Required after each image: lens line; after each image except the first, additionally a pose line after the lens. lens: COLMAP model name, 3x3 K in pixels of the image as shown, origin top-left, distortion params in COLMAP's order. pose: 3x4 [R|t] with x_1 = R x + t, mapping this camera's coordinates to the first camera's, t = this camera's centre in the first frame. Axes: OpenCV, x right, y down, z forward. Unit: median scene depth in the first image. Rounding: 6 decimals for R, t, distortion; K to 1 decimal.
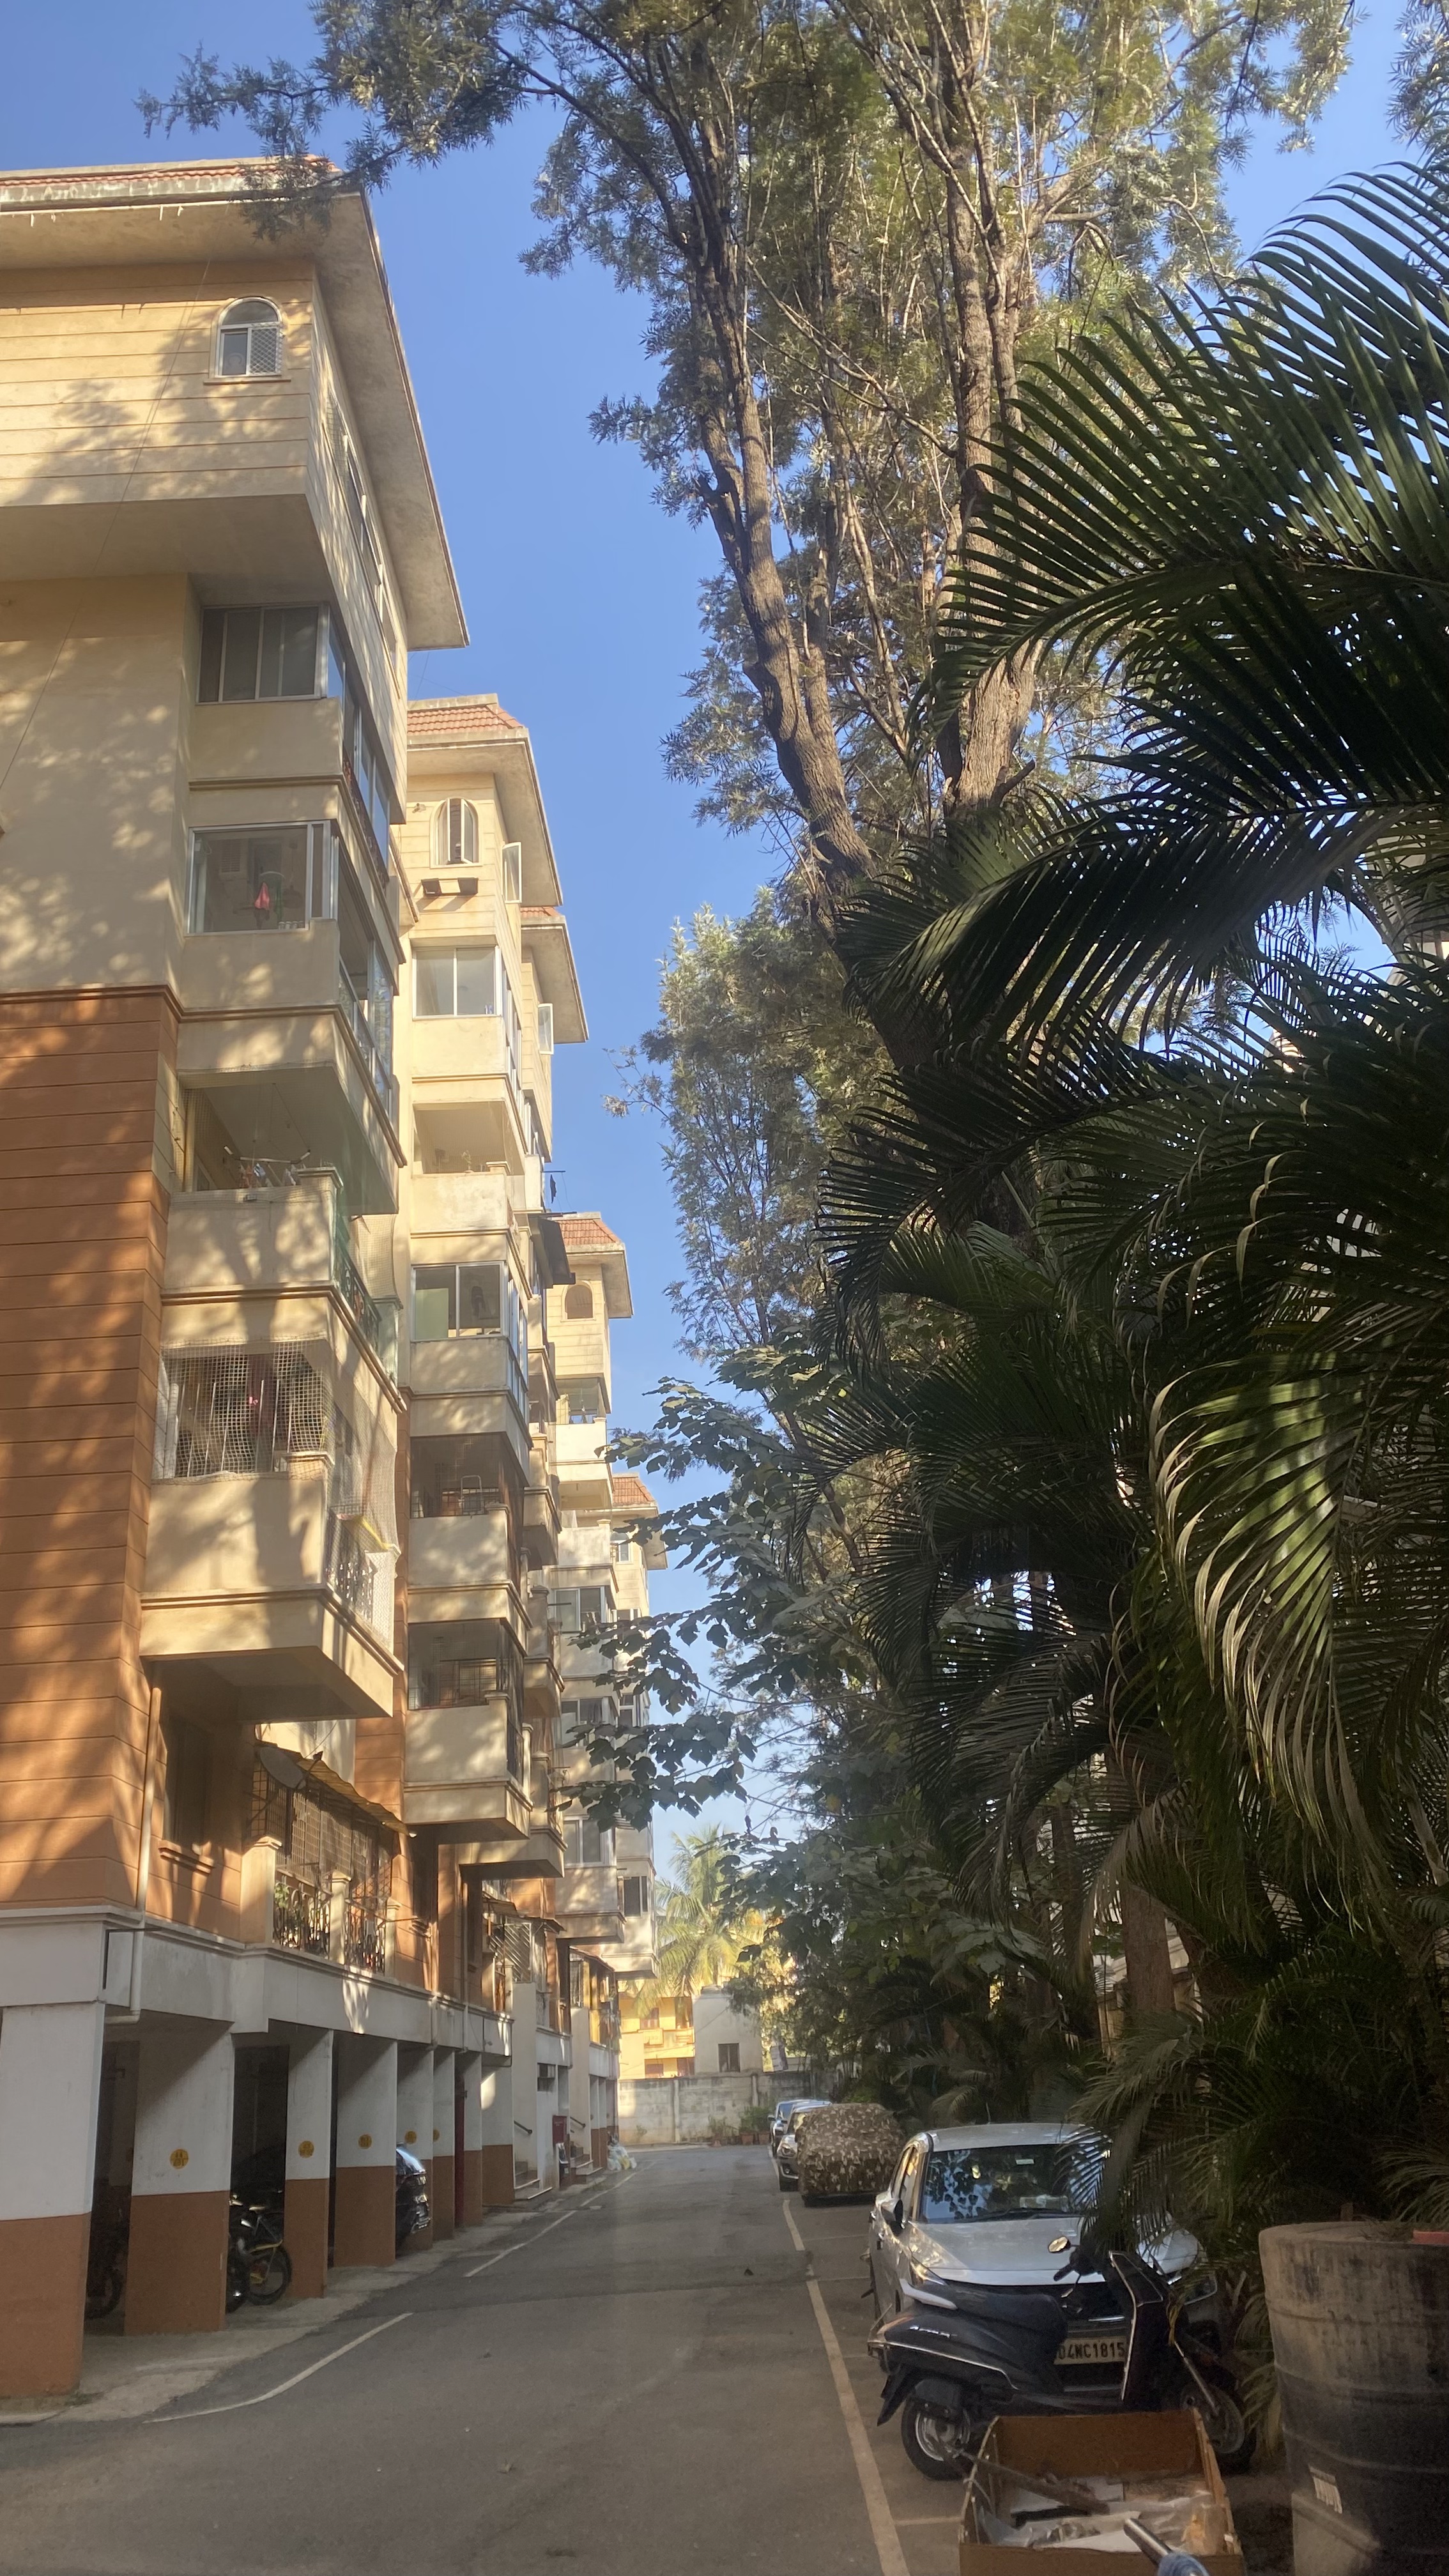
lens RADIAL K [[1993.8, 0, 720.5], [0, 1993.8, 1363.3], [0, 0, 1]] dist [0.031202, 0.001891]
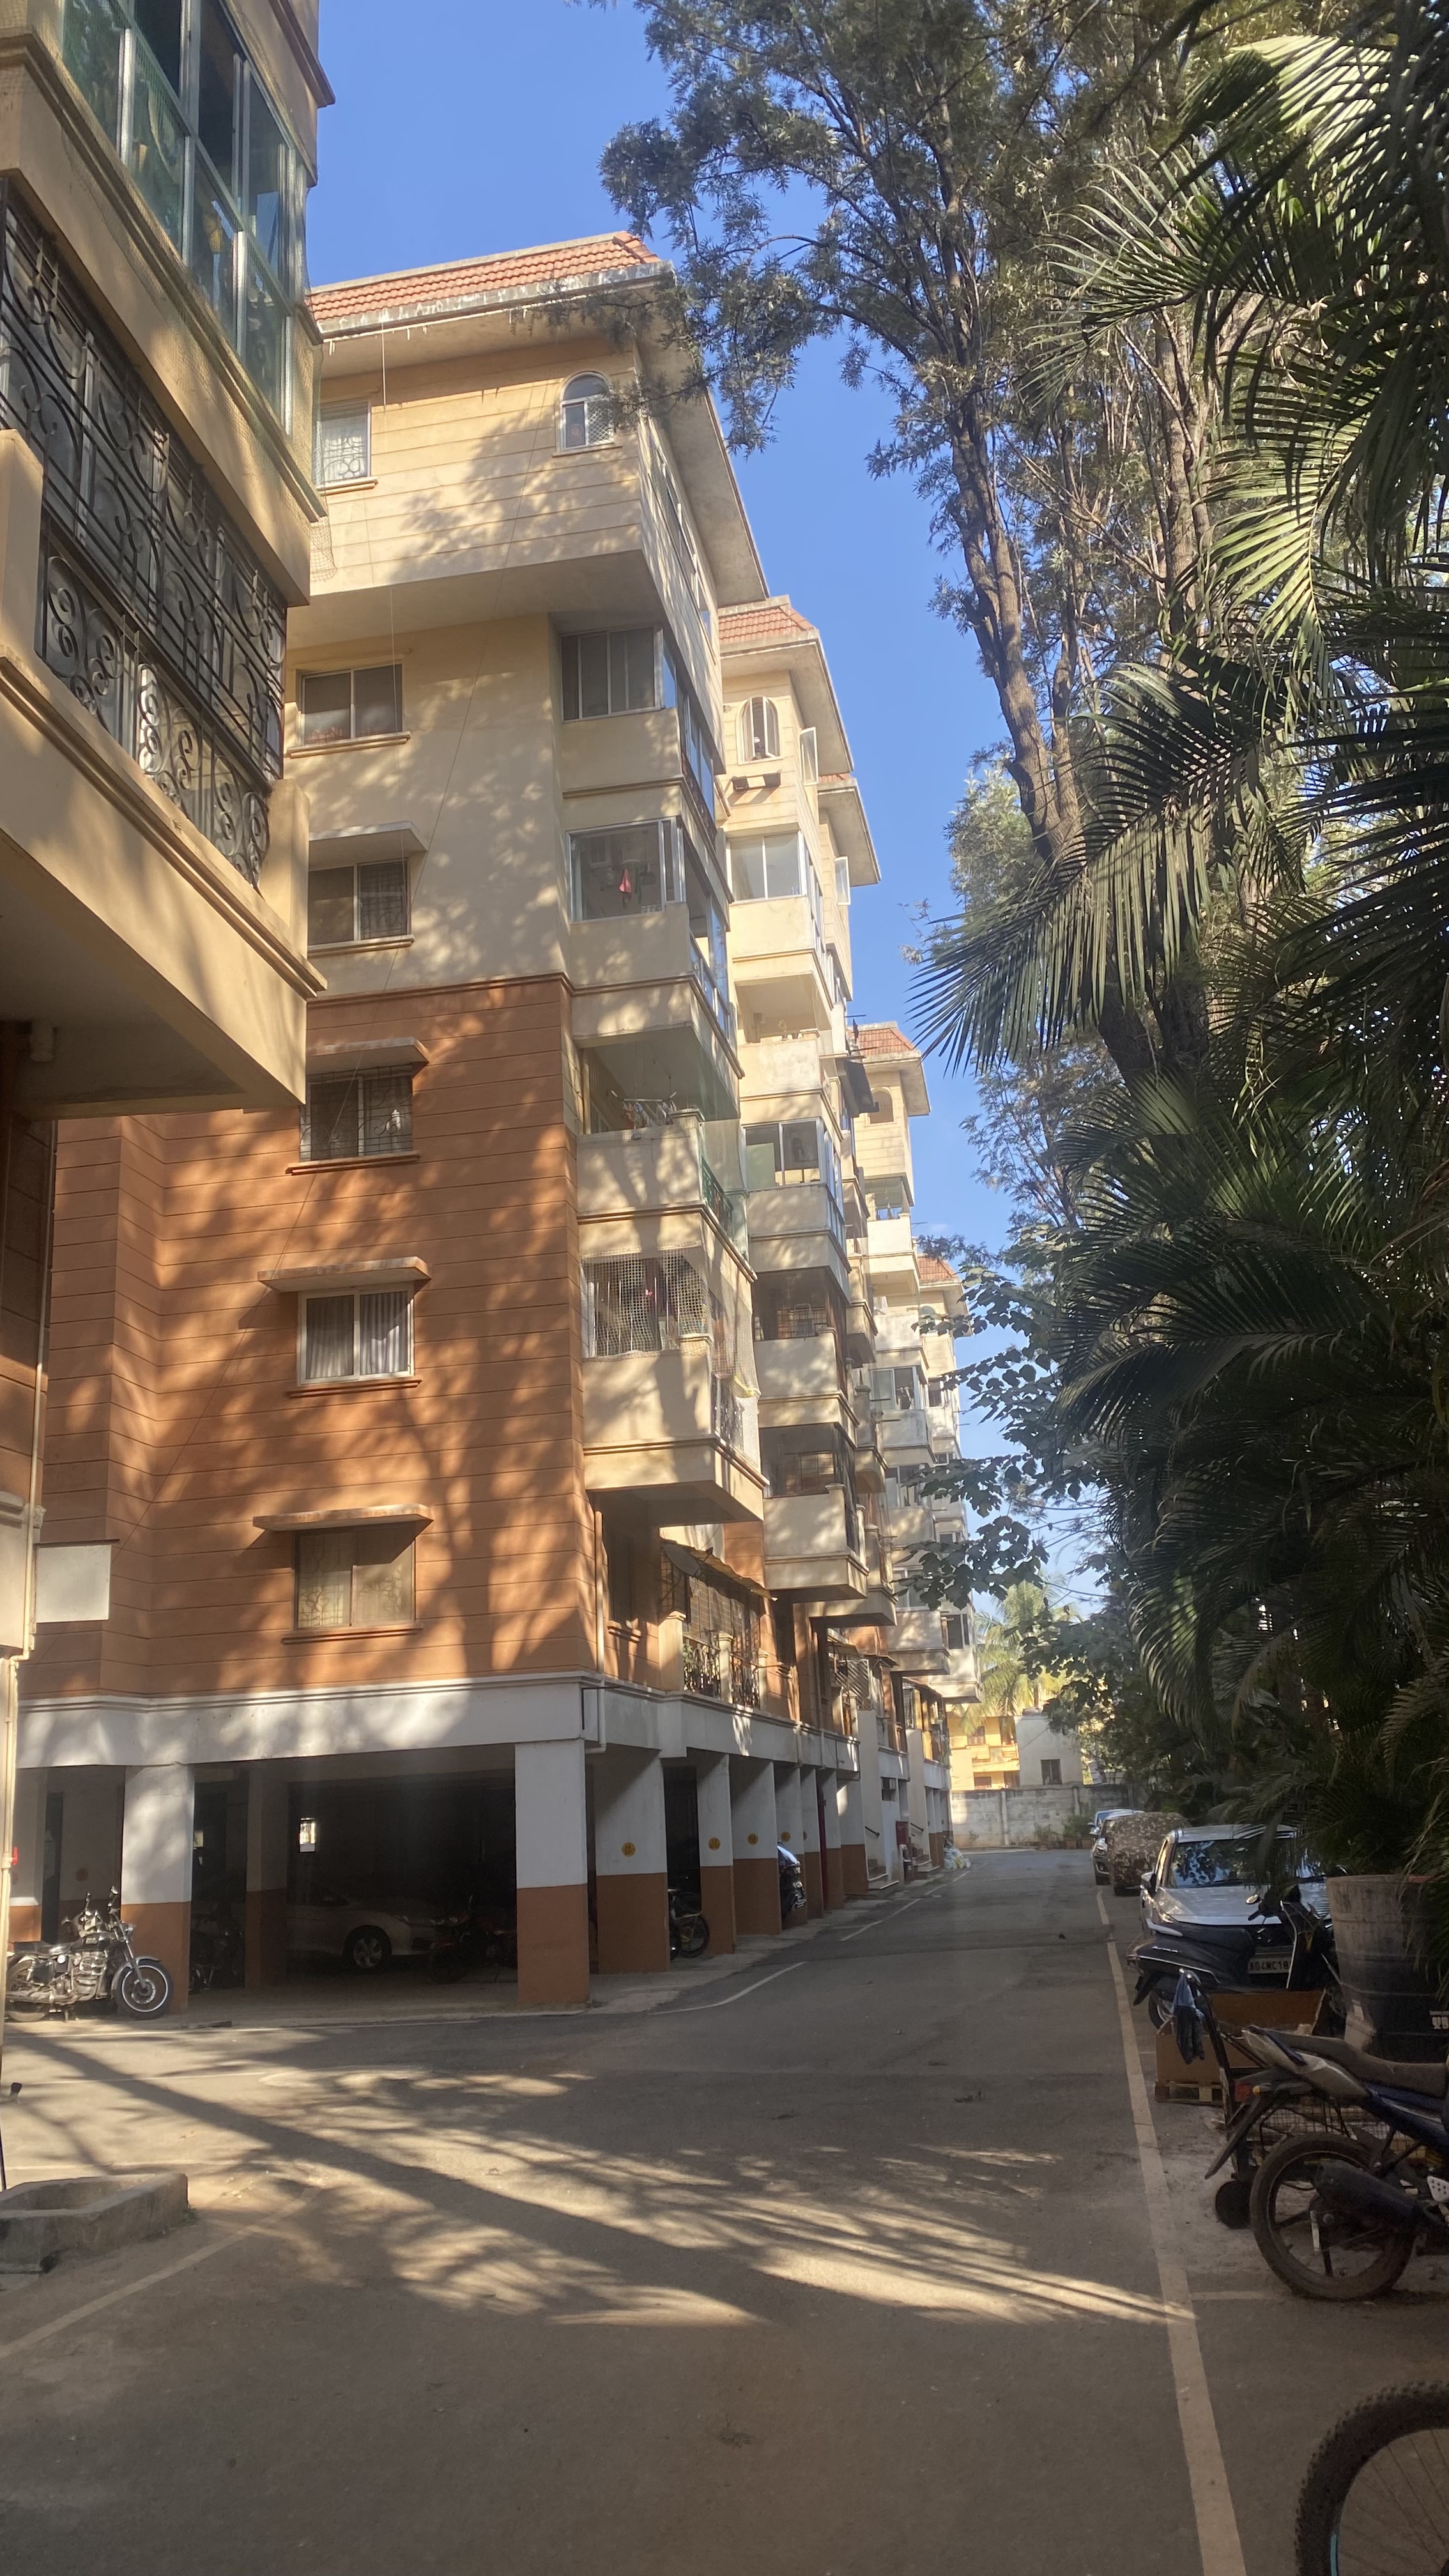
lens RADIAL K [[1998.9, 0, 717.7], [0, 1998.9, 1356.0], [0, 0, 1]] dist [0.327799, -0.803341]
pose [[0.987370, -0.039263, -0.153491, 0.008756], [0.059250, 0.990016, 0.127896, -0.071831], [0.146937, -0.135375, 0.979838, -0.198719]]
